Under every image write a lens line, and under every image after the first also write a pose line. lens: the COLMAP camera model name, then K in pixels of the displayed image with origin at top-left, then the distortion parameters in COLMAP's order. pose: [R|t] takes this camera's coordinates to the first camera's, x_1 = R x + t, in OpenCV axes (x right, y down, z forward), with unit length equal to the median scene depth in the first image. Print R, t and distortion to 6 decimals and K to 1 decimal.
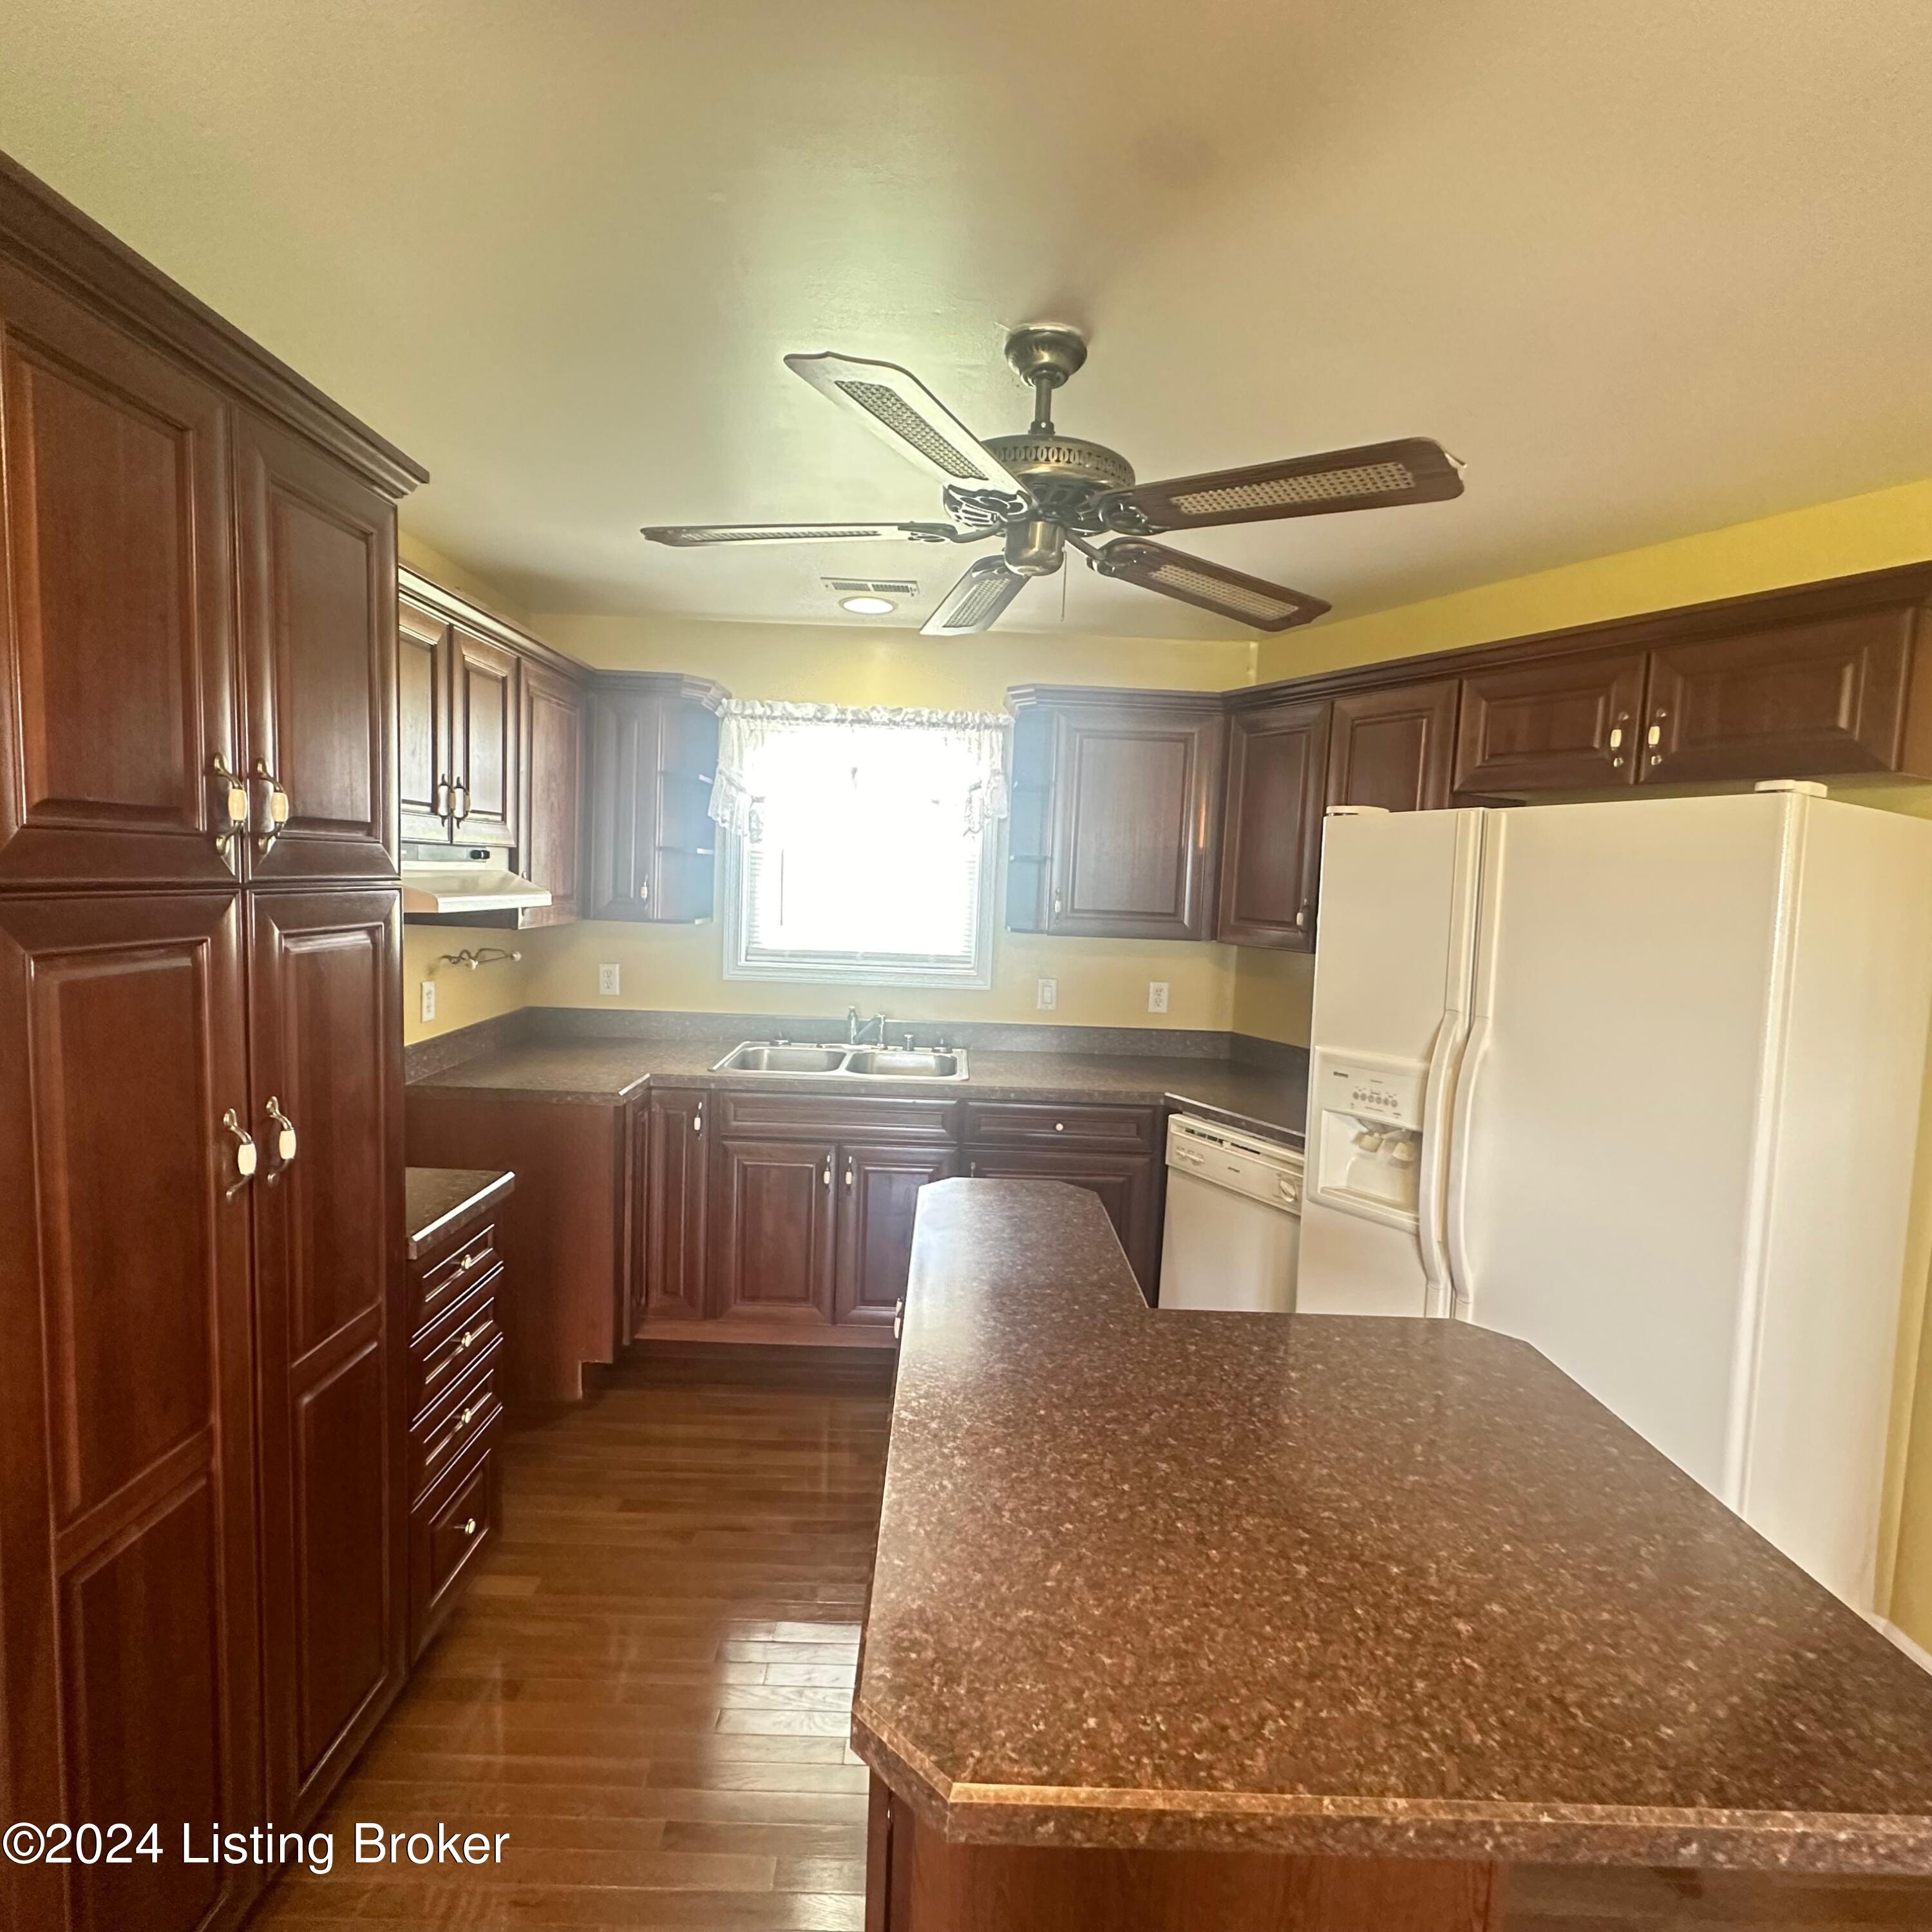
lens RADIAL K [[1035.8, 0, 966.0], [0, 1035.8, 966.0], [0, 0, 1]] dist [0.001573, -0.000123]
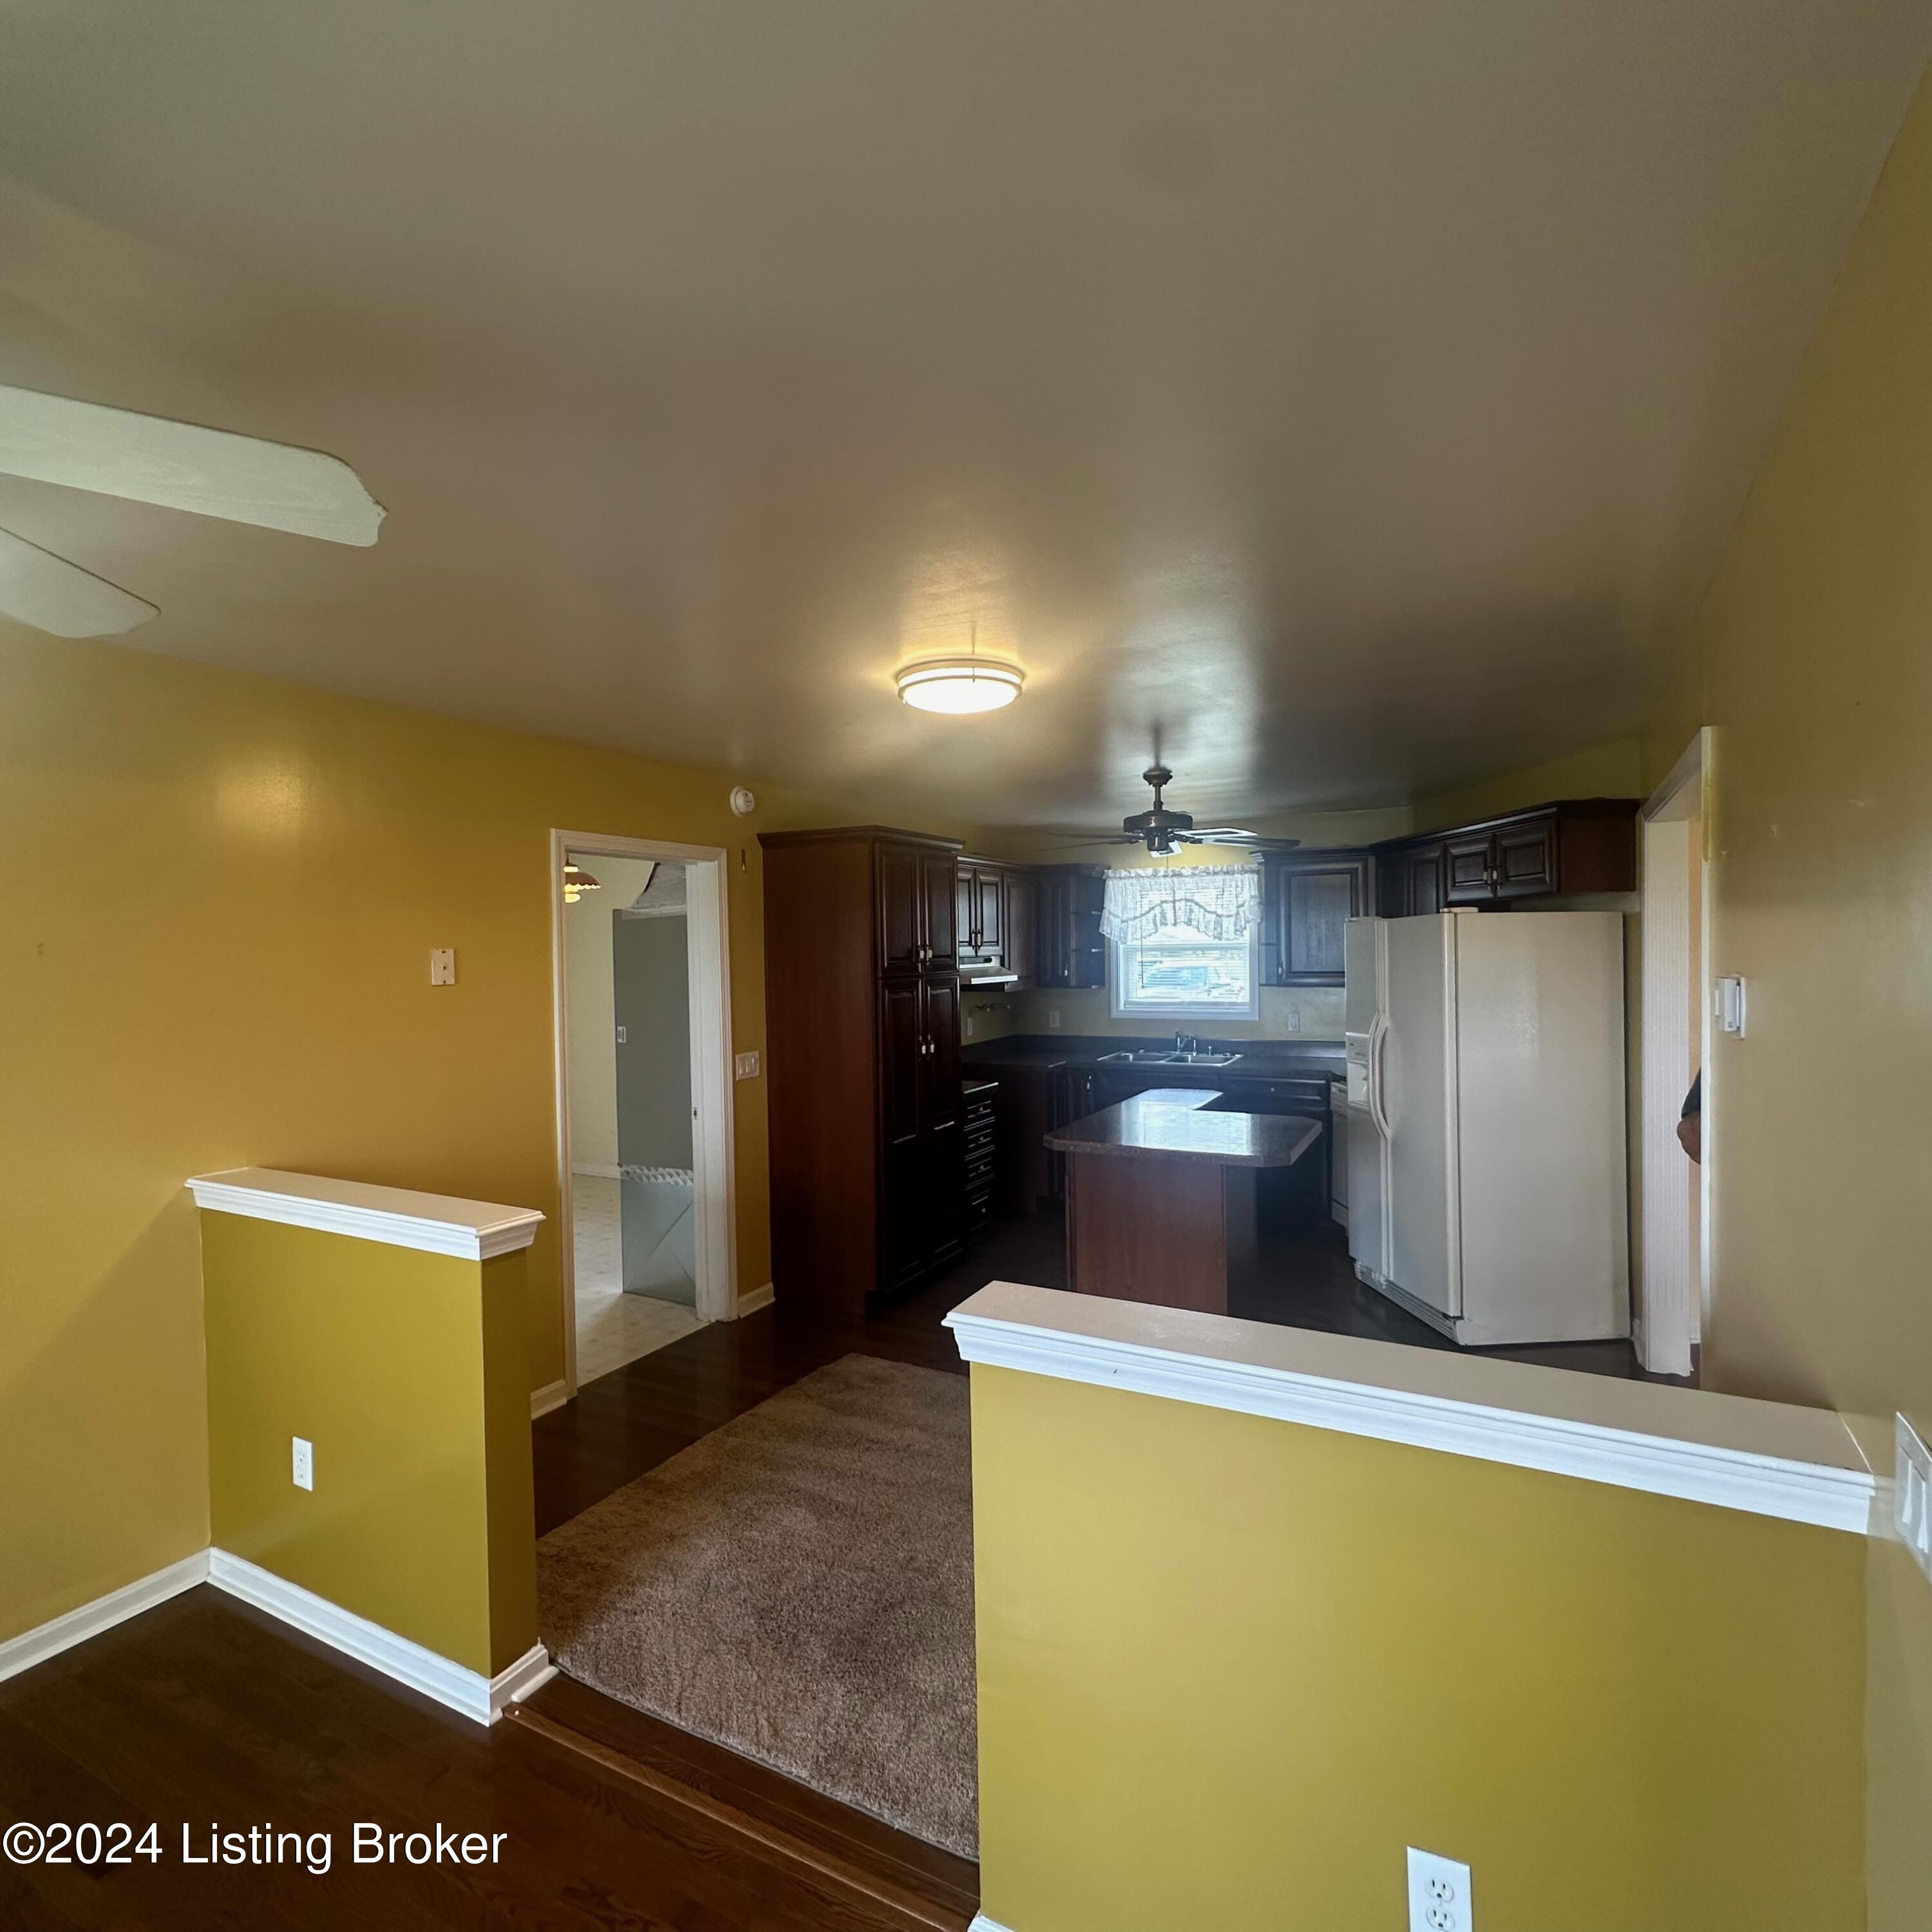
lens RADIAL K [[1035.8, 0, 966.0], [0, 1035.8, 966.0], [0, 0, 1]] dist [0.001573, -0.000123]
pose [[0.882934, -0.048175, -0.467019, 0.516930], [0.012178, 0.996737, -0.079794, 0.082153], [0.469339, 0.064766, 0.880640, -0.967076]]
